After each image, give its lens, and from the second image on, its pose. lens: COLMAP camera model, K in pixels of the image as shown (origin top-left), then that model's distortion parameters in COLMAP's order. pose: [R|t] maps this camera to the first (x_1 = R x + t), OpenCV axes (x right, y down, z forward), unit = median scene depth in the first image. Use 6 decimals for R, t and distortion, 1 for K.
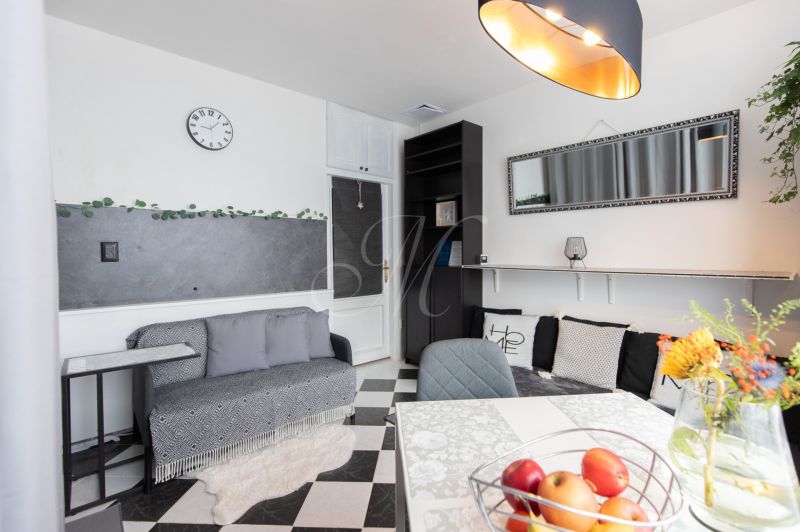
lens RADIAL K [[372.4, 0, 399.5], [0, 372.4, 260.9], [0, 0, 1]] dist [-0.003461, 0.003202]
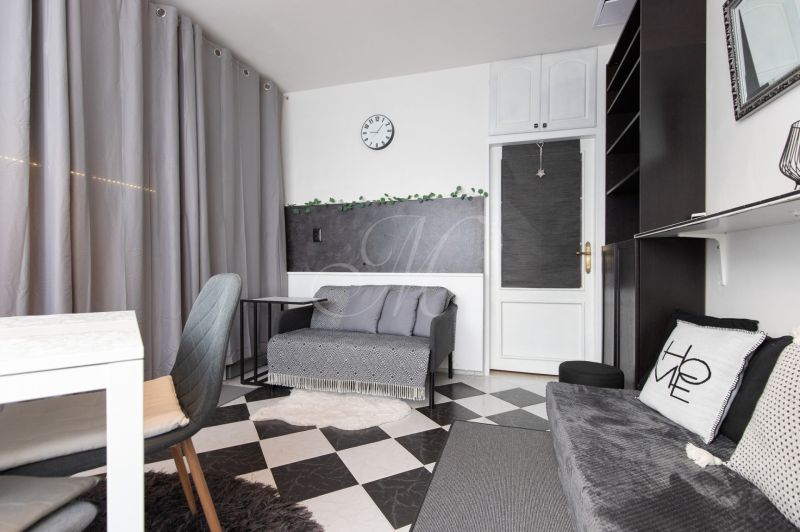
lens RADIAL K [[372.4, 0, 396.8], [0, 372.4, 272.6], [0, 0, 1]] dist [-0.003461, 0.003202]
pose [[0.515842, 0.015140, -0.856550, 0.582124], [-0.030348, 0.999539, -0.000609, 0.101492], [0.856146, 0.026309, 0.516064, 0.457775]]
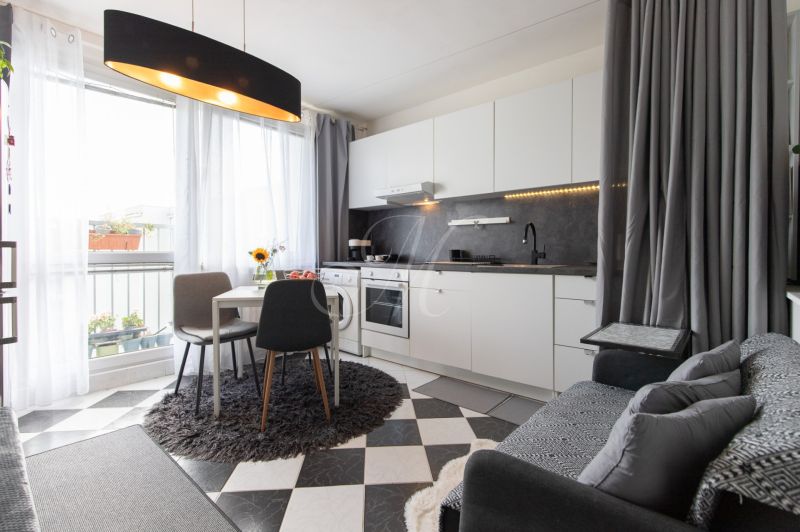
lens RADIAL K [[375.6, 0, 404.7], [0, 375.6, 256.6], [0, 0, 1]] dist [0.008947, -0.002267]
pose [[-0.991546, 0.001214, -0.129752, -0.028663], [-0.004978, 0.998864, 0.047391, 0.023147], [0.129662, 0.047636, -0.990413, 1.321228]]
